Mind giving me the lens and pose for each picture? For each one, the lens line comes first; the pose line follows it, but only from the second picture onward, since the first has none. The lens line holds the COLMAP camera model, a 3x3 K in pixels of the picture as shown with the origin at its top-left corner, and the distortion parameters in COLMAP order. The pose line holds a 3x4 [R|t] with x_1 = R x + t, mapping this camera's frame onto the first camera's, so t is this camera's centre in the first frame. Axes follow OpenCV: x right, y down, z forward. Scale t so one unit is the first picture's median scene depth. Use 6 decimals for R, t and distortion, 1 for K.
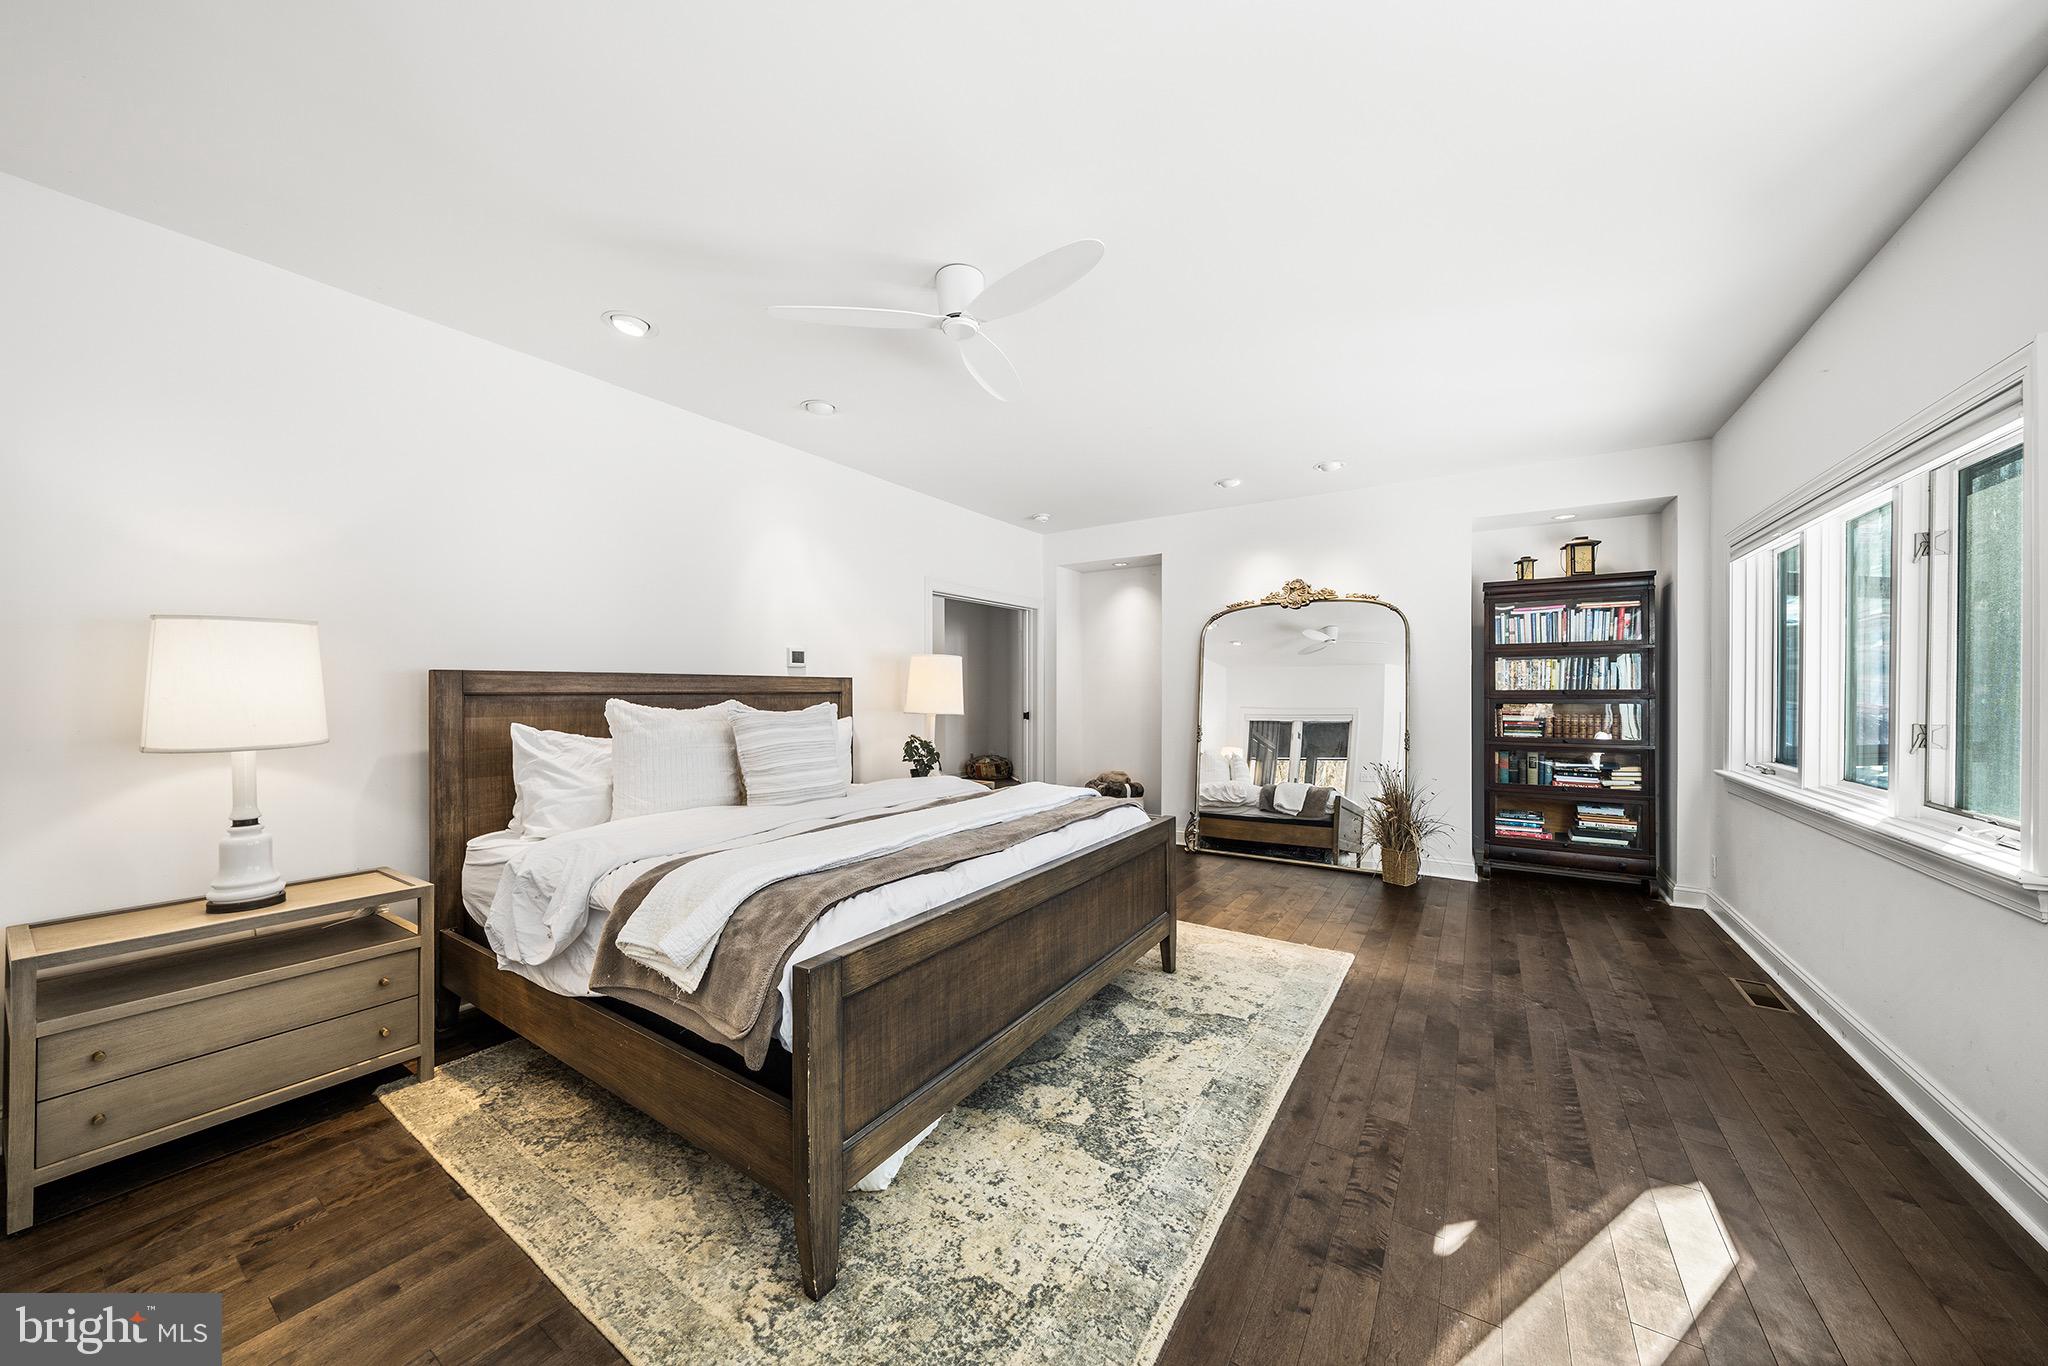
lens RADIAL K [[696.3, 0, 1021.4], [0, 696.3, 682.3], [0, 0, 1]] dist [0.000664, -0.000004]
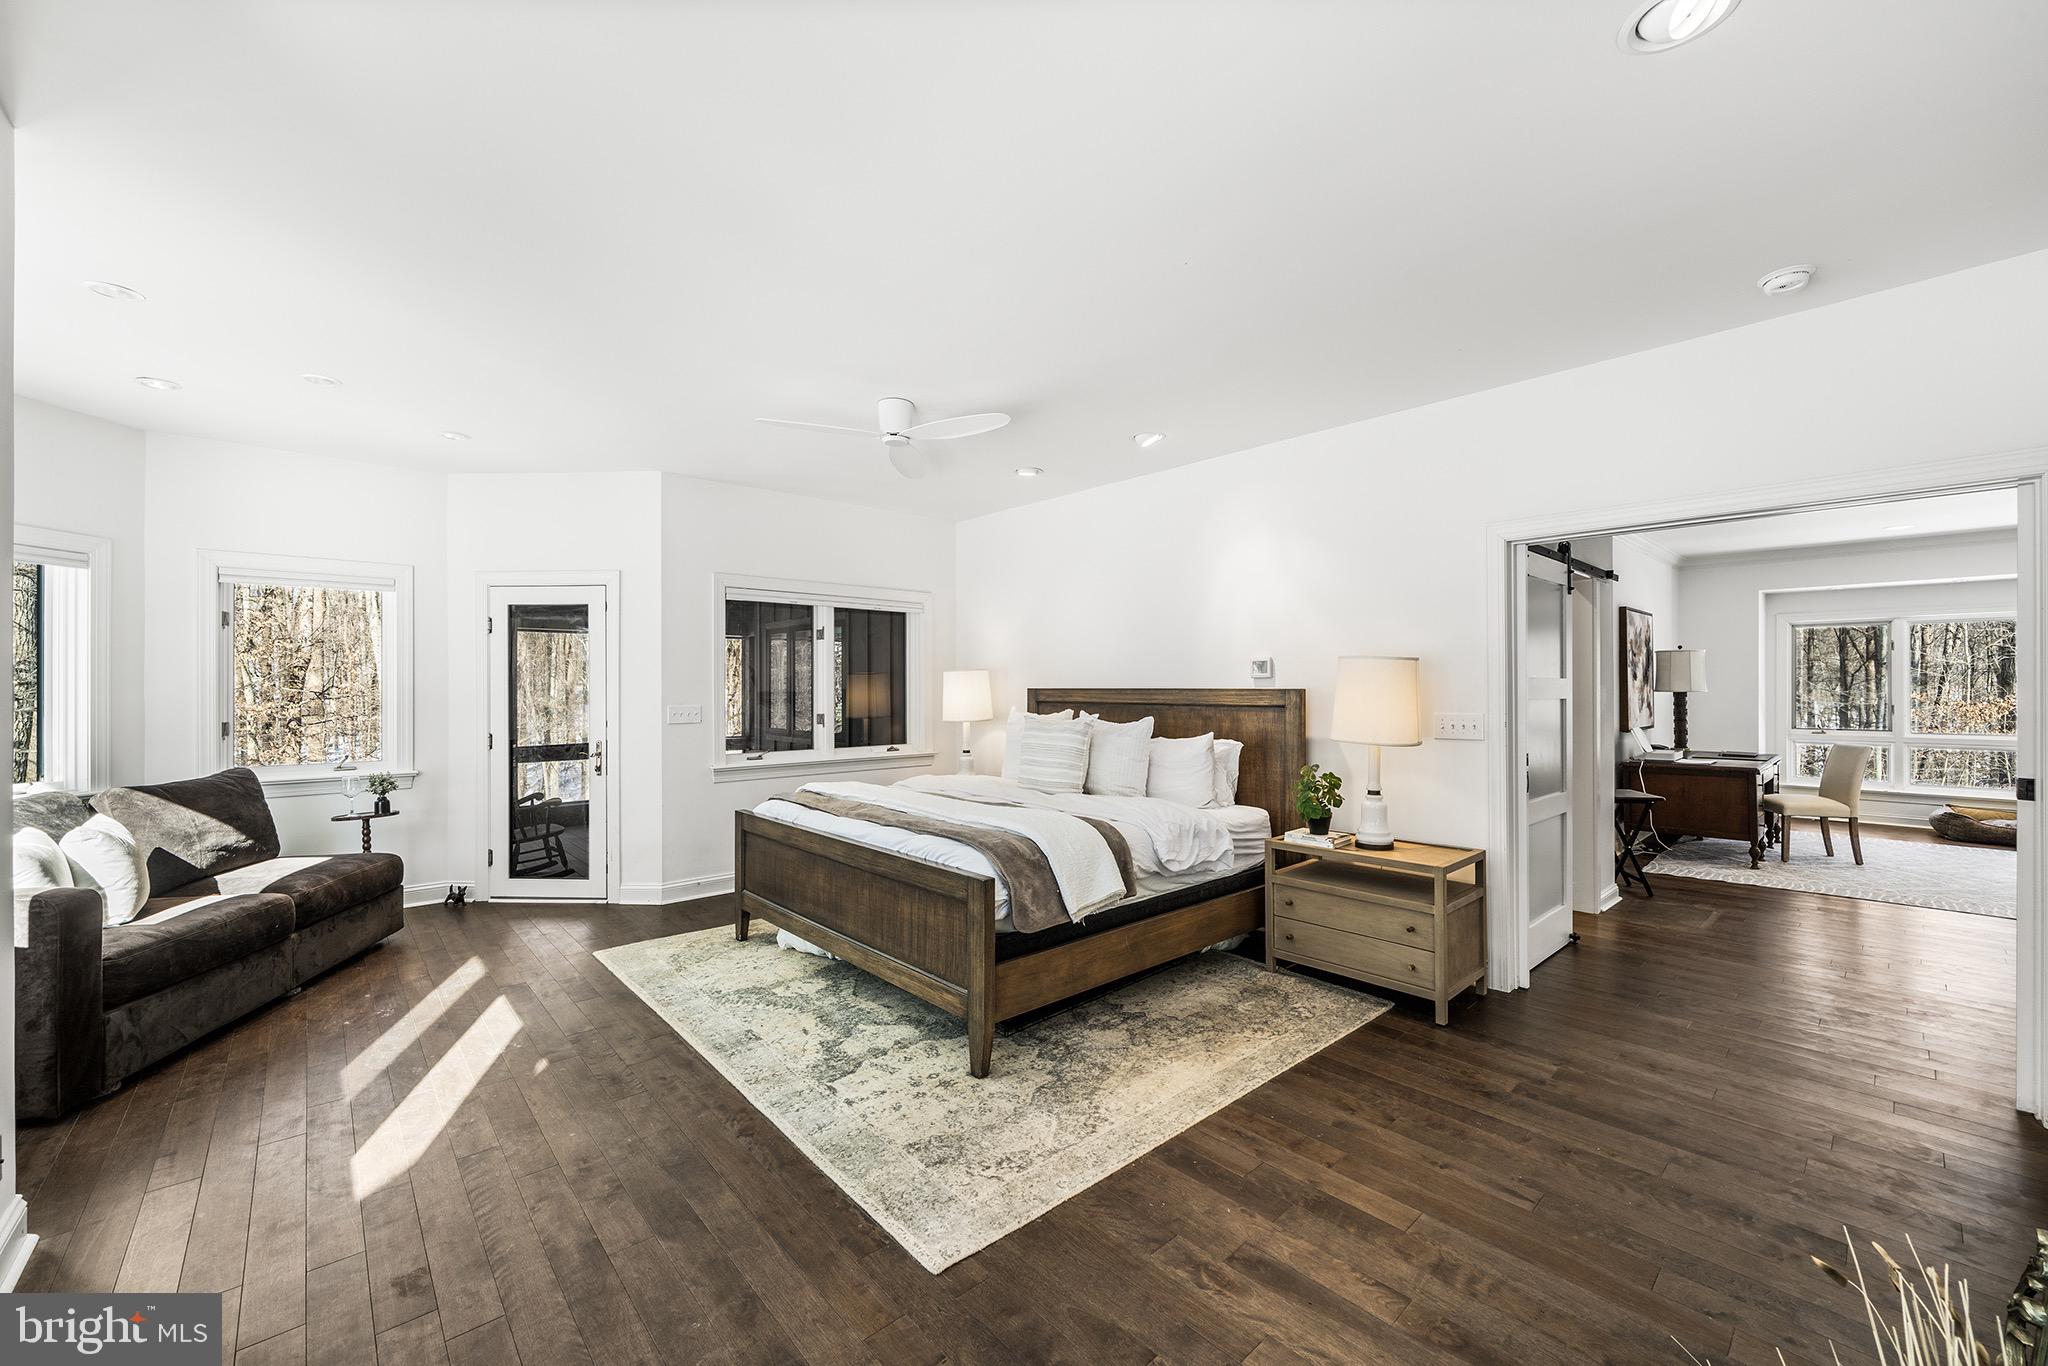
lens RADIAL K [[814.0, 0, 1023.4], [0, 814.0, 688.1], [0, 0, 1]] dist [0.001268, -0.000010]
pose [[-0.255215, 0.000756, -0.966884, 1.443656], [0.005011, 0.999987, -0.000540, -0.017014], [0.966871, -0.004983, -0.255216, 1.726717]]
